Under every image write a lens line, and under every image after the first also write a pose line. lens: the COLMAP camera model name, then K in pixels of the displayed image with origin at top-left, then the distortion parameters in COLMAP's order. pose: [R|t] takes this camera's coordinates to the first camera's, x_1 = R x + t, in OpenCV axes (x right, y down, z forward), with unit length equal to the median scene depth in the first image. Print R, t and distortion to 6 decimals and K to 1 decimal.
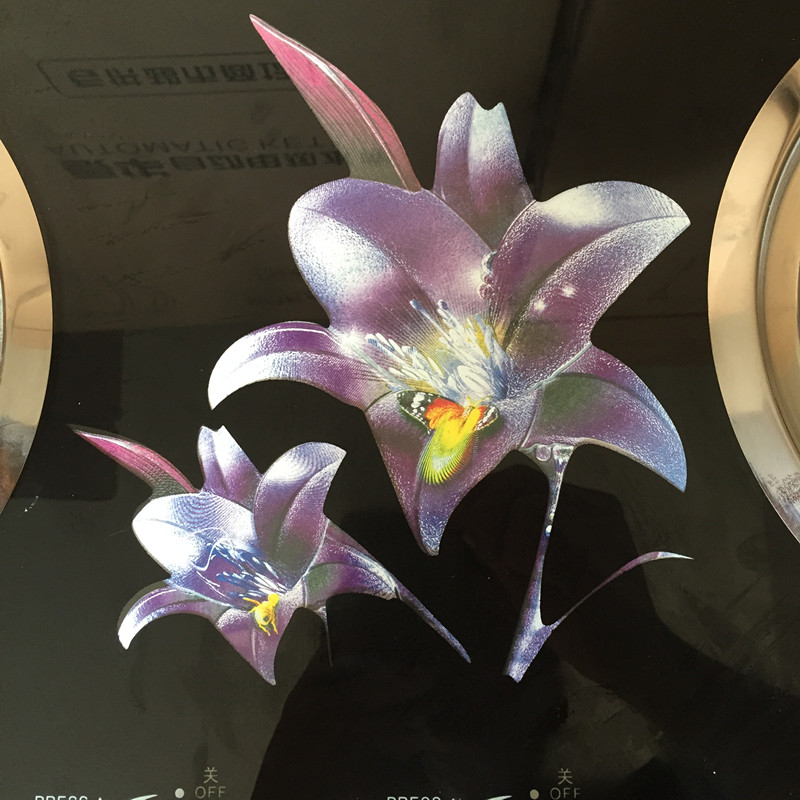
lens RADIAL K [[1427.0, 0, 438.2], [0, 1427.0, 392.7], [0, 0, 1]] dist [0.164822, 0.000000]
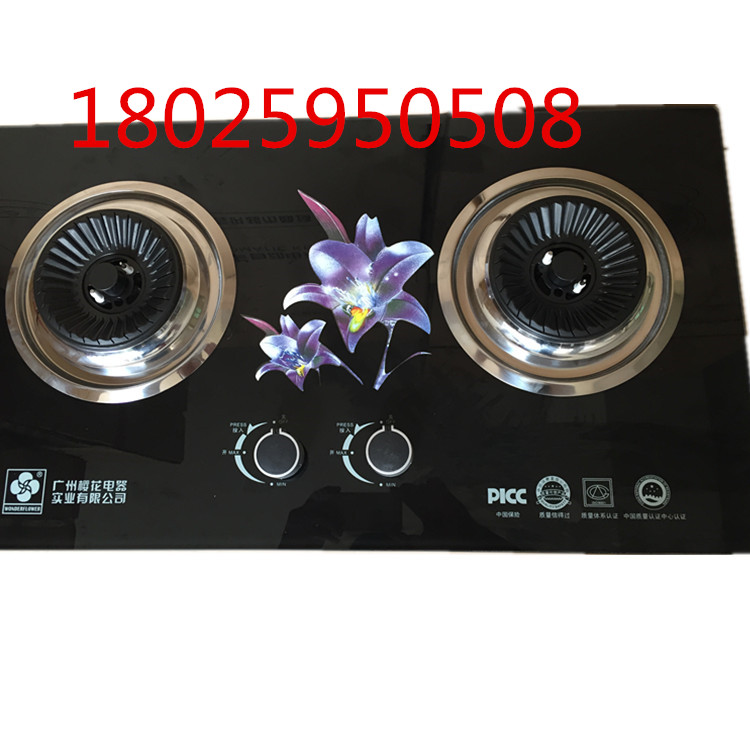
lens RADIAL K [[768.0, 0, 371.7], [0, 768.0, 374.4], [0, 0, 1]] dist [0.068489, 0.000000]
pose [[0.999890, 0.013094, -0.006997, 0.052539], [-0.013377, 0.999020, -0.042185, 0.230821], [0.006437, 0.042274, 0.999085, -0.727122]]
